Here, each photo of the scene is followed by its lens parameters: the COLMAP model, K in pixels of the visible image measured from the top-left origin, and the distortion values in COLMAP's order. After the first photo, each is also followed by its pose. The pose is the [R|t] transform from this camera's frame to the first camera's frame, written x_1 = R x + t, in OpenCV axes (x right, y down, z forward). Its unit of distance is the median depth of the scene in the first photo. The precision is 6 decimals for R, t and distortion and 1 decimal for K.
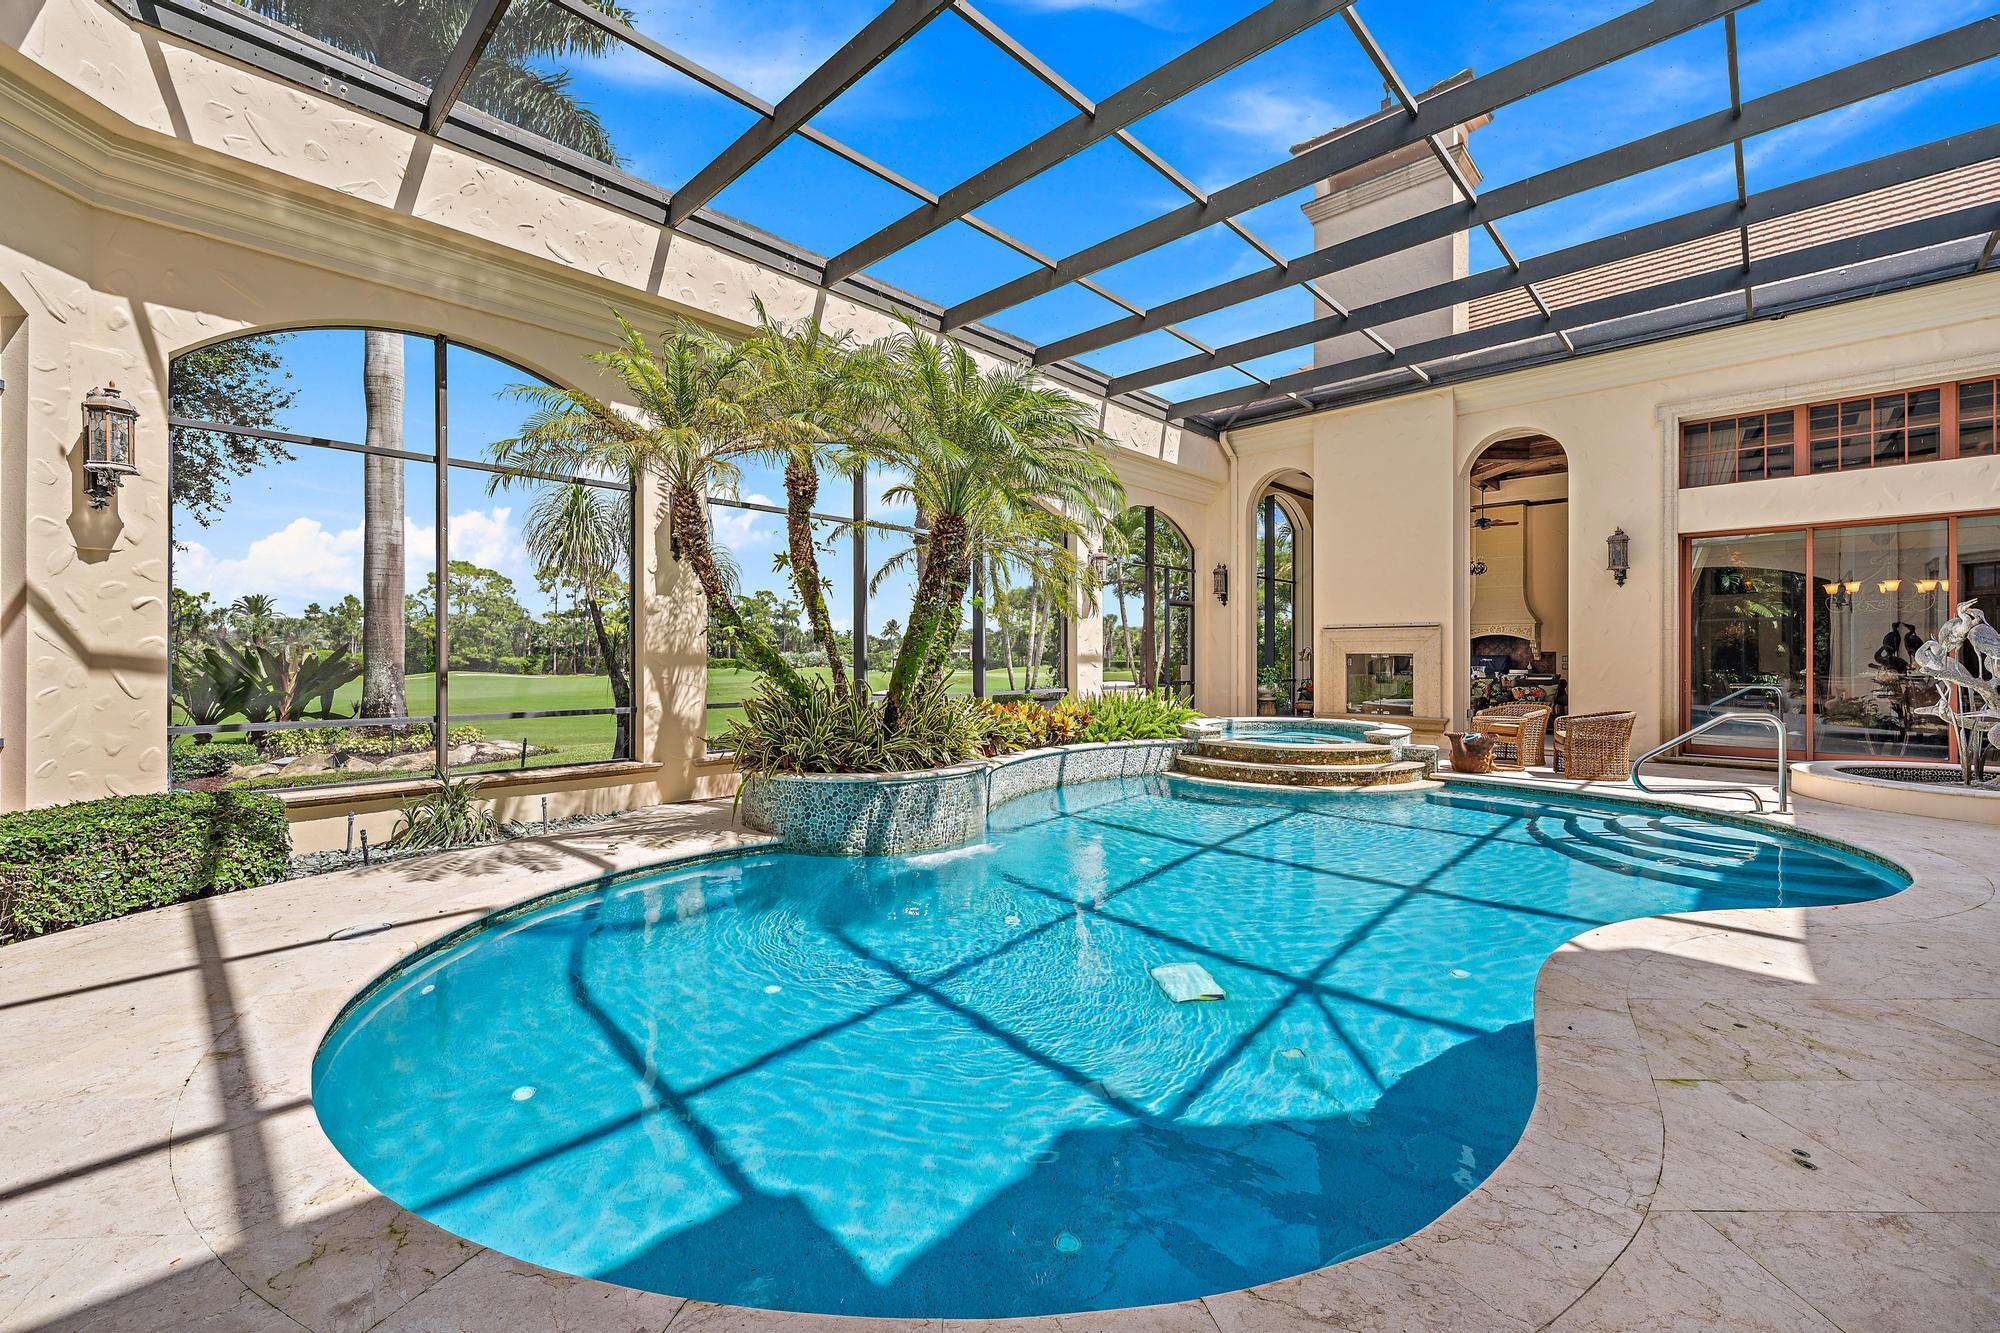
lens RADIAL K [[817.2, 0, 1000.0], [0, 817.2, 666.5], [0, 0, 1]] dist [0.001537, 0.000104]
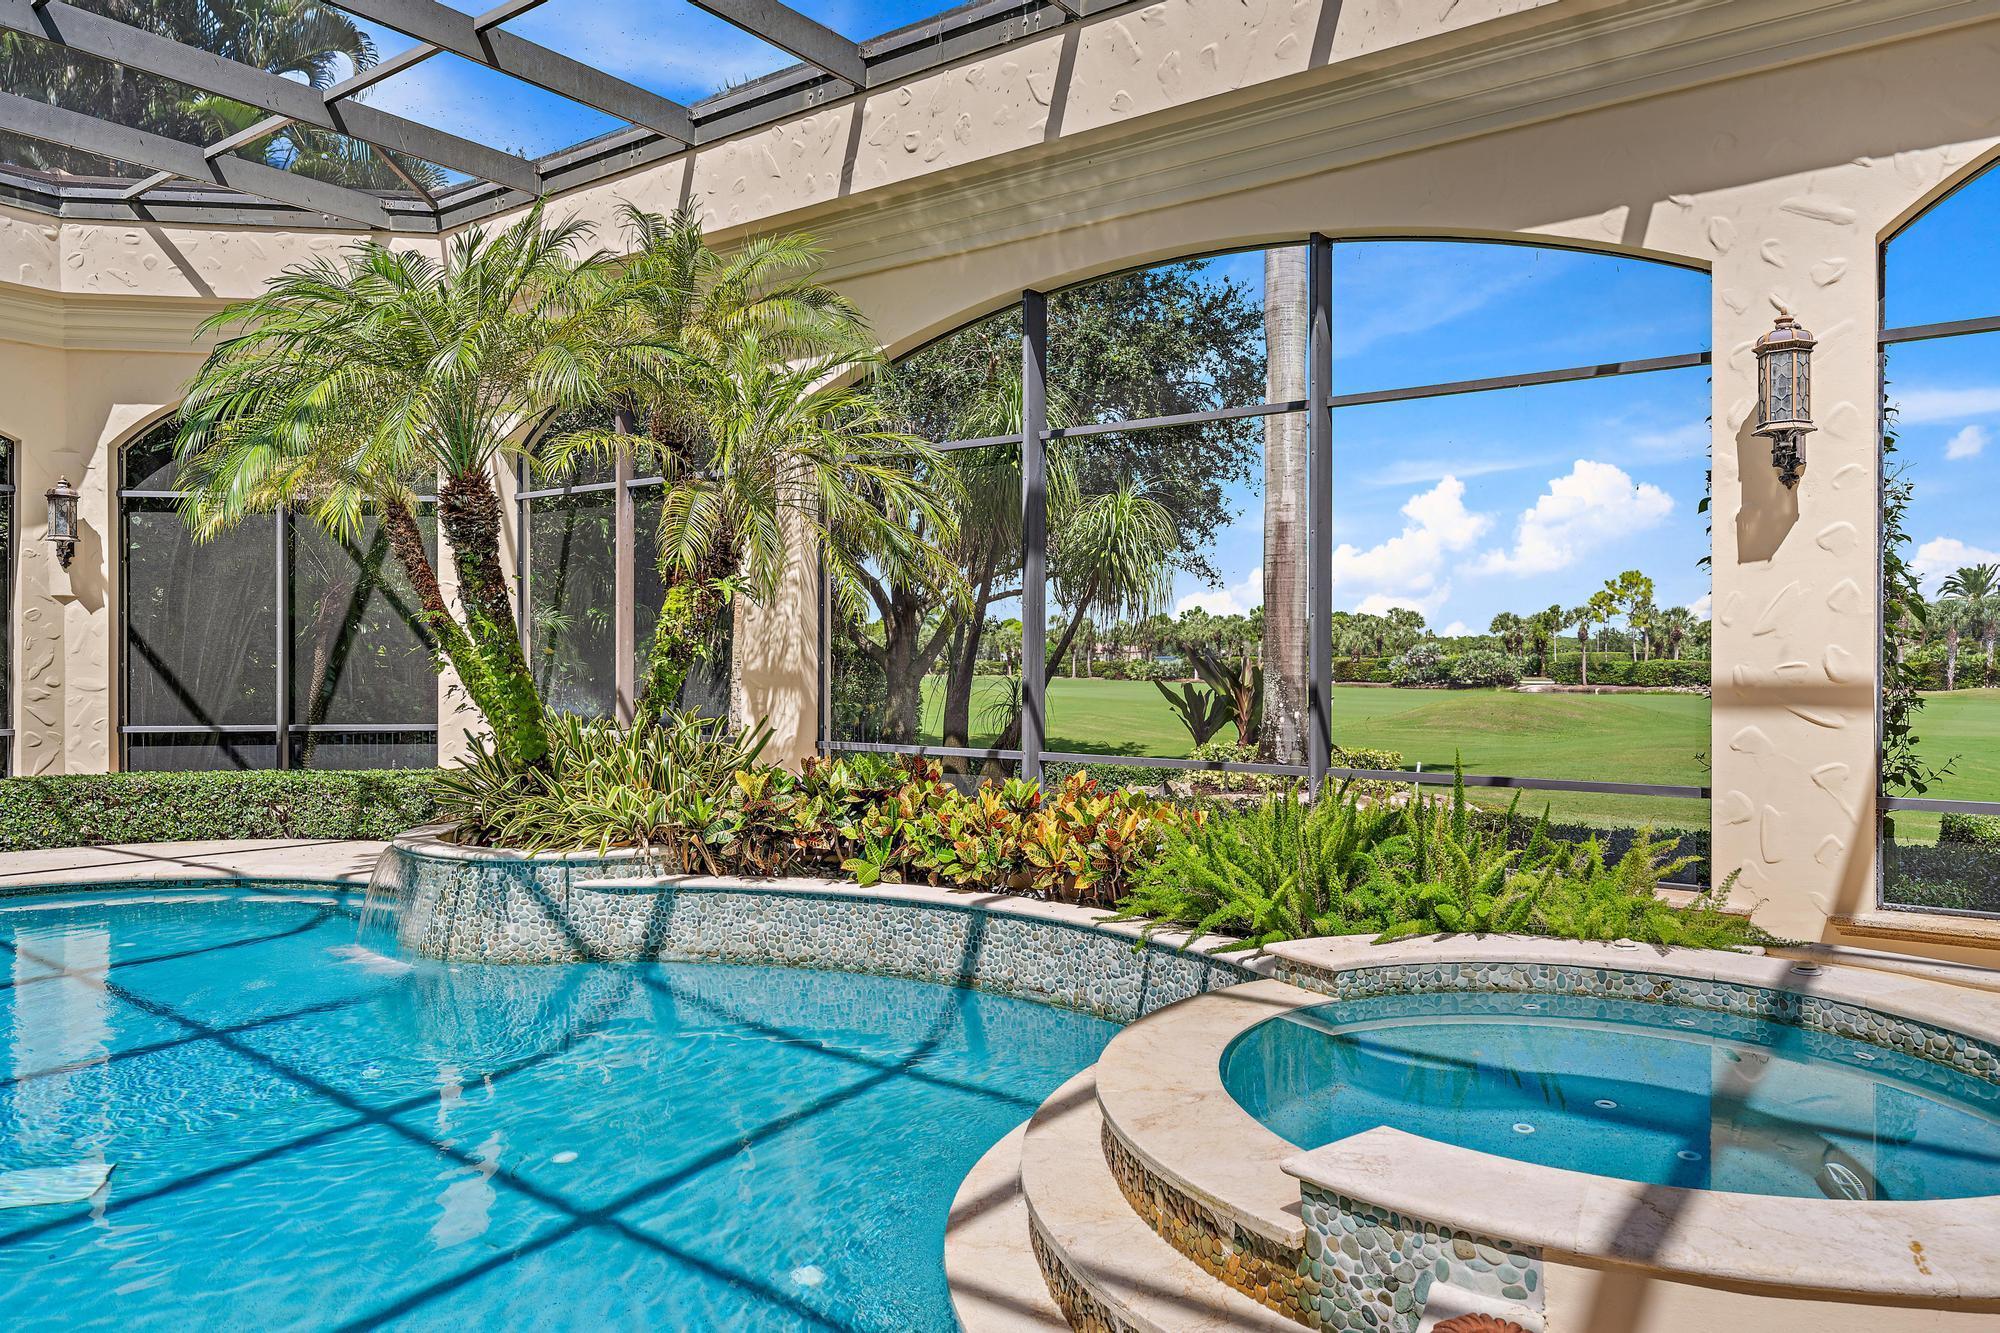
lens RADIAL K [[1308.5, 0, 1000.0], [0, 1308.5, 666.5], [0, 0, 1]] dist [-0.004881, -0.000534]
pose [[0.121786, 0.005763, -0.992540, 0.806179], [-0.009215, 0.999947, 0.004675, -0.025416], [0.992514, 0.008576, 0.121833, 1.002329]]
